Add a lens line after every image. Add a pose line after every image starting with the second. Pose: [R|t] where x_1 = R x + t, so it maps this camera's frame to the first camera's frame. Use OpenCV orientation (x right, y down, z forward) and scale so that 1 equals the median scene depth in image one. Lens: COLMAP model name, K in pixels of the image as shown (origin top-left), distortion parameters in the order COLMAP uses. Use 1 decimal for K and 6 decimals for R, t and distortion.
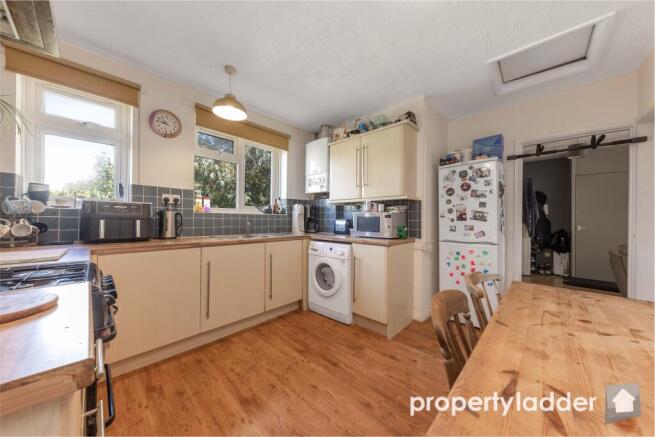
lens RADIAL K [[227.8, 0, 329.6], [0, 227.8, 218.5], [0, 0, 1]] dist [0.007056, -0.000438]
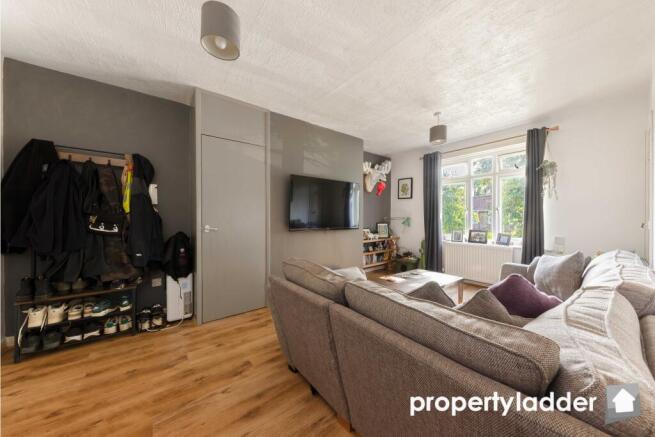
lens RADIAL K [[227.8, 0, 332.3], [0, 227.8, 217.1], [0, 0, 1]] dist [0.007056, -0.000438]
pose [[0.163666, -0.009805, 0.986467, 0.271458], [-0.001146, 0.999948, 0.010129, 0.003605], [-0.986515, -0.002788, 0.163646, 0.280936]]
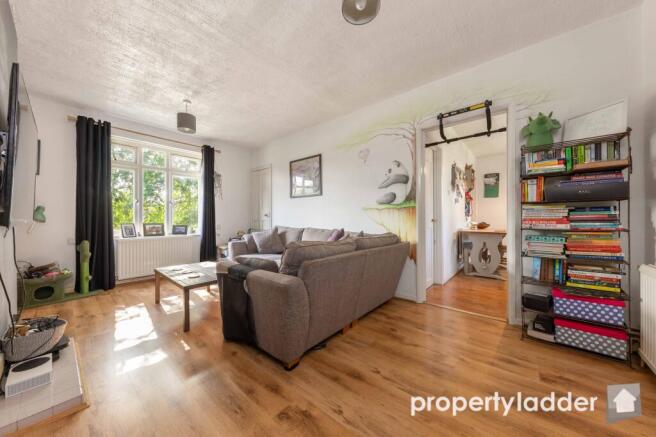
lens RADIAL K [[228.2, 0, 329.4], [0, 228.2, 218.9], [0, 0, 1]] dist [0.007056, -0.000438]
pose [[-0.998702, -0.008584, -0.050208, 0.543177], [-0.008546, 0.999963, -0.000979, 0.034479], [0.050214, -0.000549, -0.998738, 0.671106]]
